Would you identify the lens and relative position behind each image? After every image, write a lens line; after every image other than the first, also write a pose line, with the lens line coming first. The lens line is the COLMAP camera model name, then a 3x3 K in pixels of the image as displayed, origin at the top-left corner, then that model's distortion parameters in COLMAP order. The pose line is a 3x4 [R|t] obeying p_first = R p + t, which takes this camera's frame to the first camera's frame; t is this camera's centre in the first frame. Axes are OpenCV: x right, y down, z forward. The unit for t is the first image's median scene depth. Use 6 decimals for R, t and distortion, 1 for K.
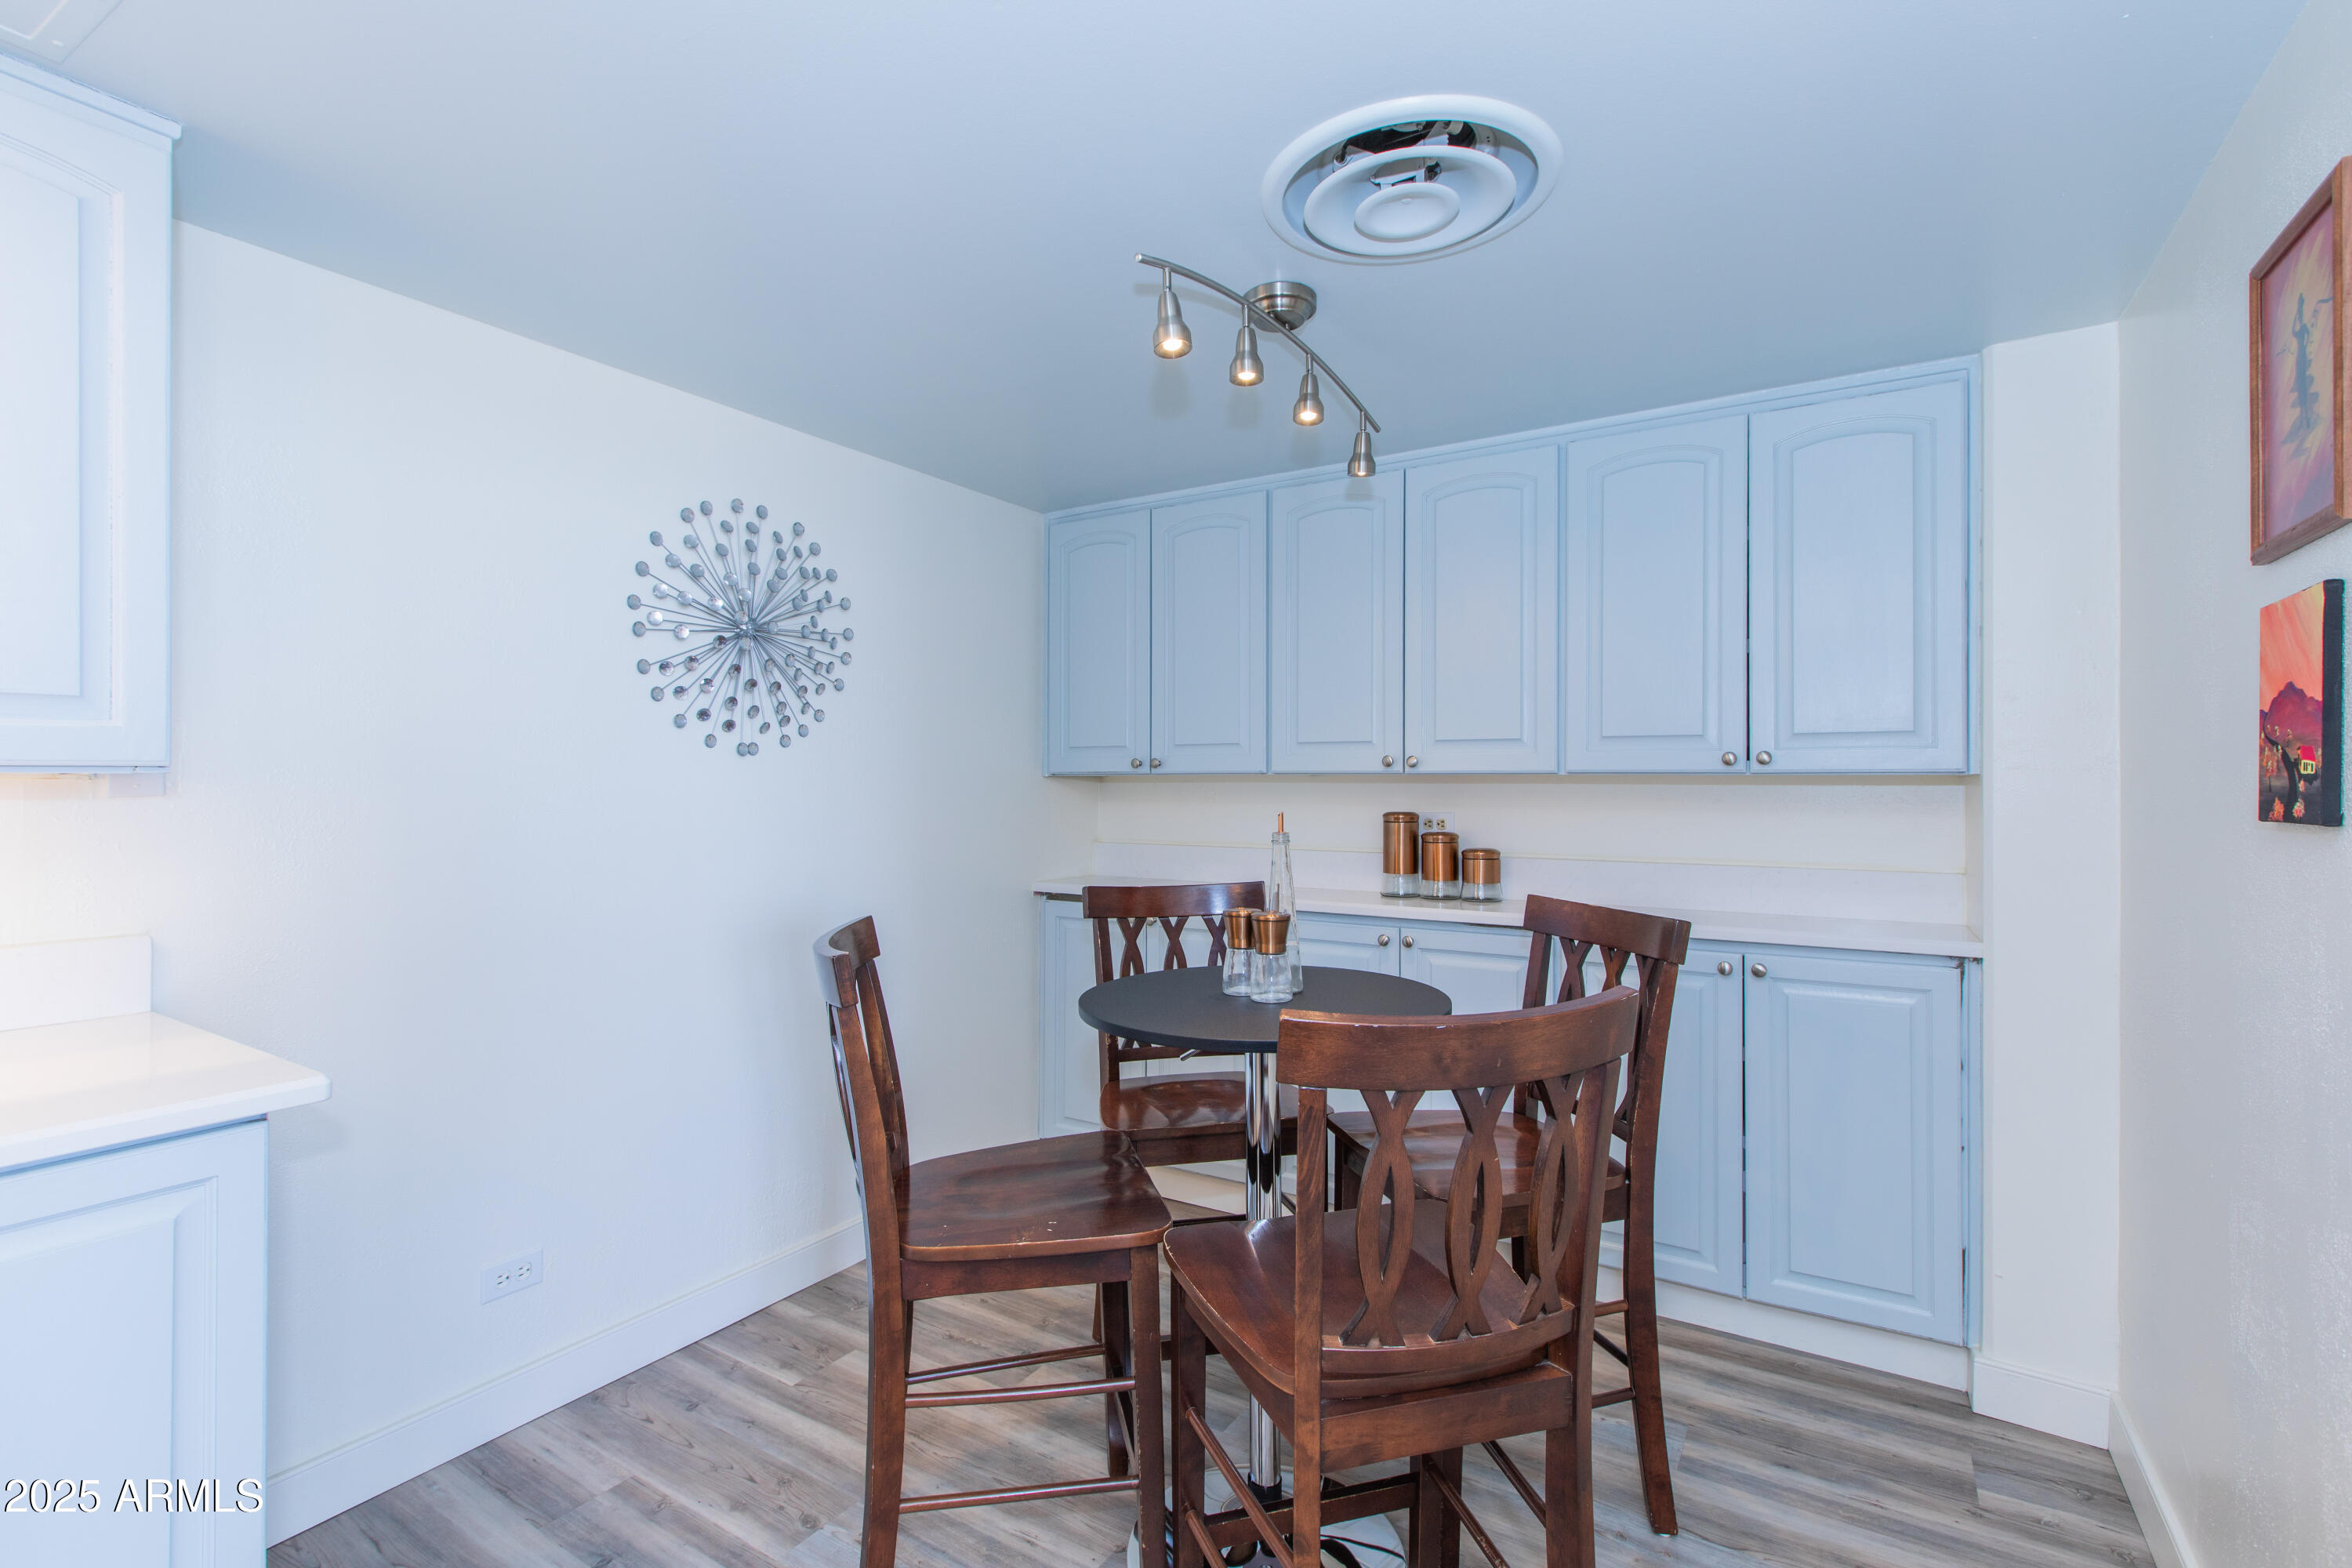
lens RADIAL K [[1092.5, 0, 1195.3], [0, 1092.5, 775.1], [0, 0, 1]] dist [0.000126, 0.001536]
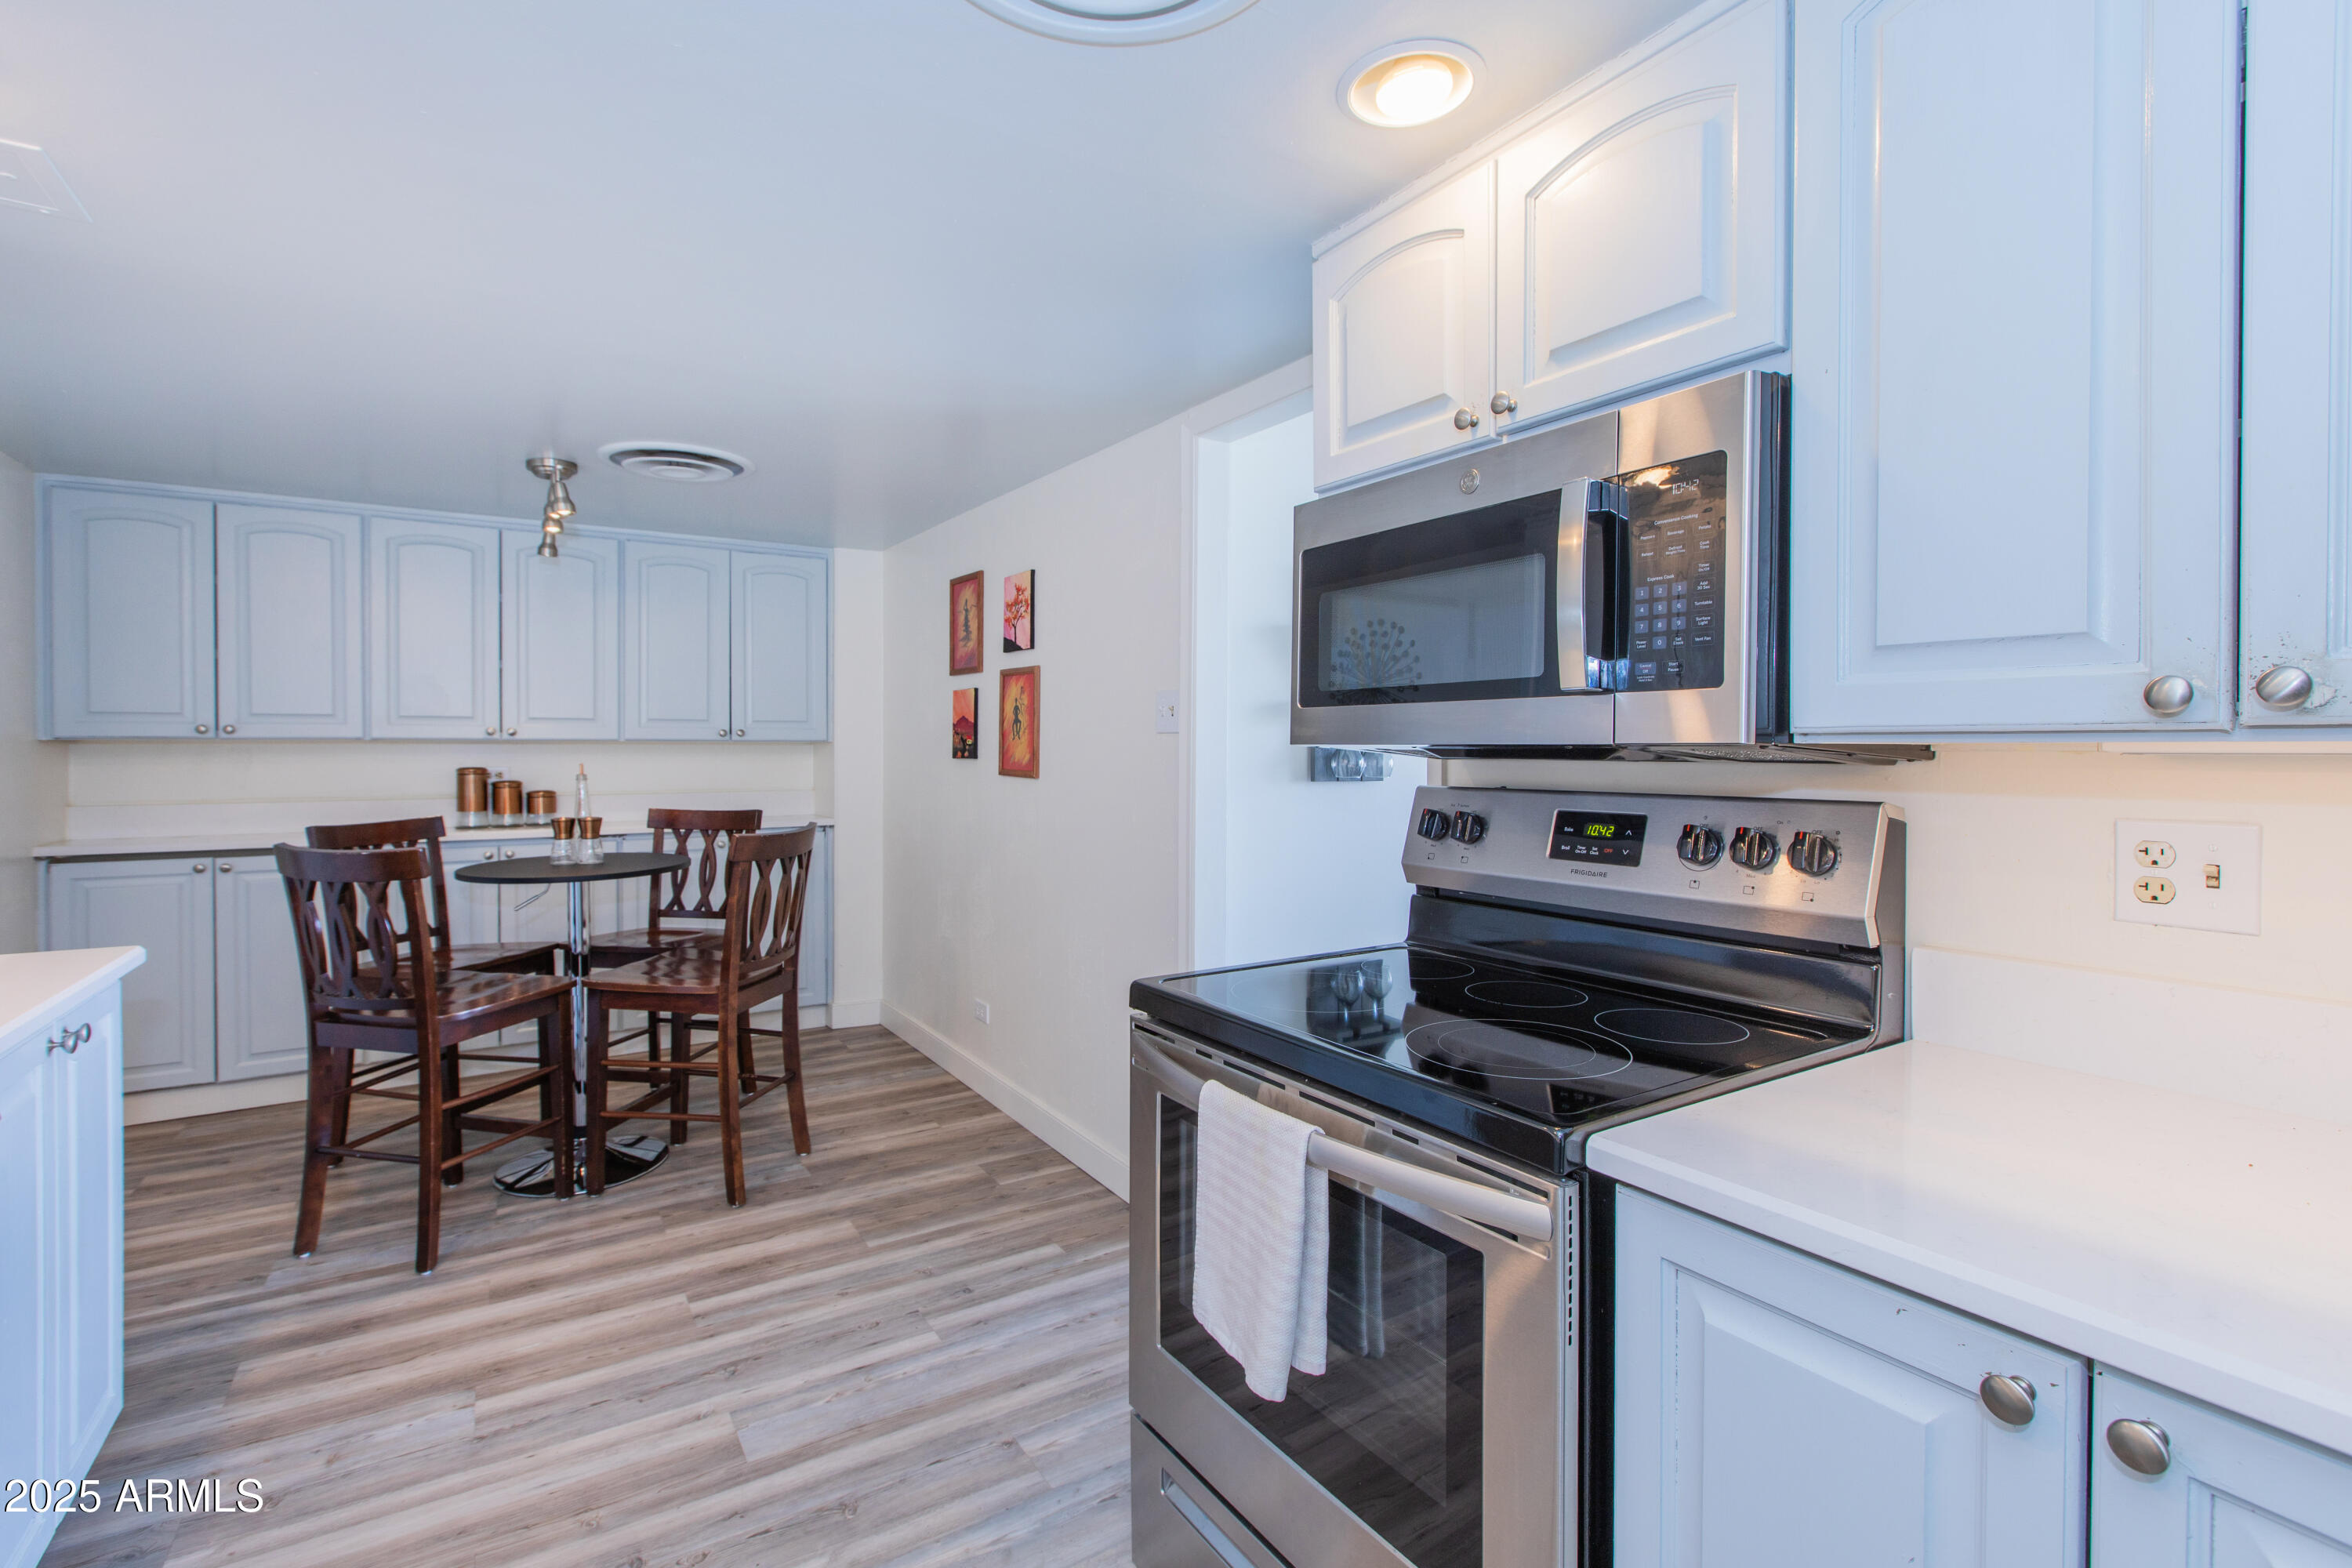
lens RADIAL K [[1092.5, 0, 1227.1], [0, 1092.5, 750.0], [0, 0, 1]] dist [0.000126, 0.001536]
pose [[0.401445, -0.006061, 0.915863, -0.878477], [-0.006724, 0.999932, 0.009565, -0.009482], [-0.915858, -0.009998, 0.401377, -0.544341]]
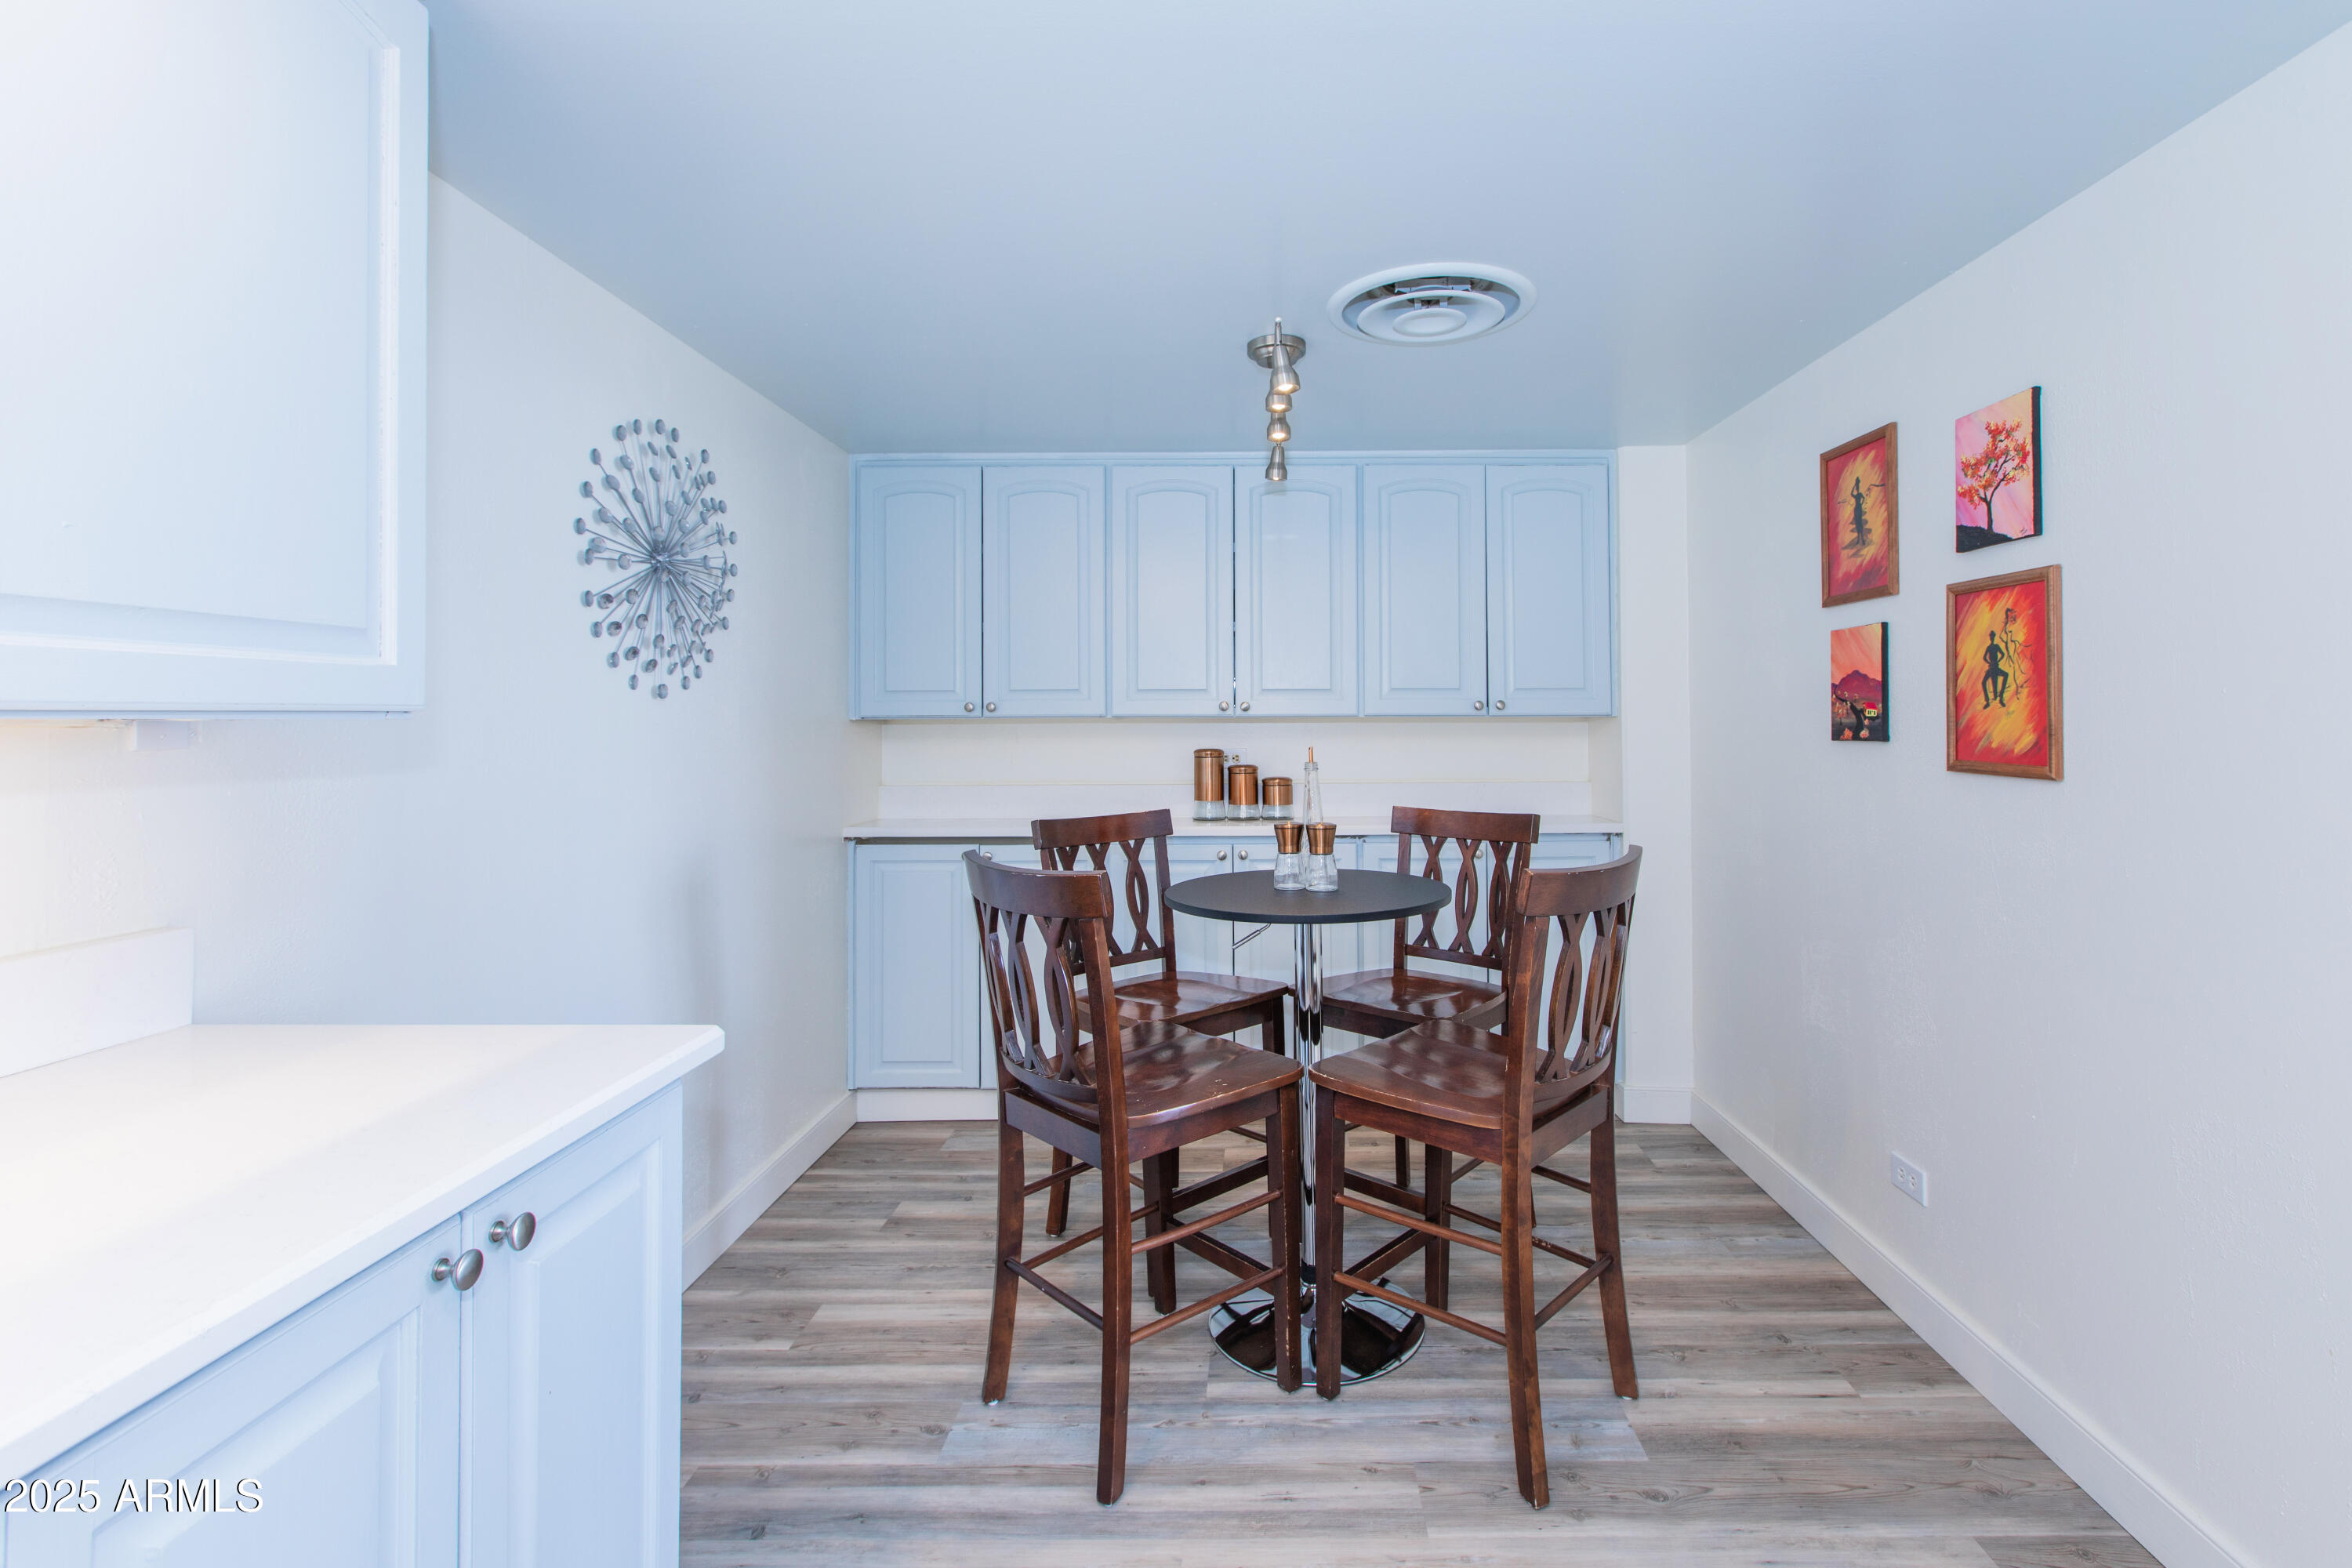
lens RADIAL K [[1092.5, 0, 1275.4], [0, 1092.5, 701.1], [0, 0, 1]] dist [0.000126, 0.001536]
pose [[0.841389, 0.006139, 0.540396, -0.499594], [0.002089, 0.999891, -0.014611, -0.000869], [-0.540427, 0.013422, 0.841284, -0.053612]]
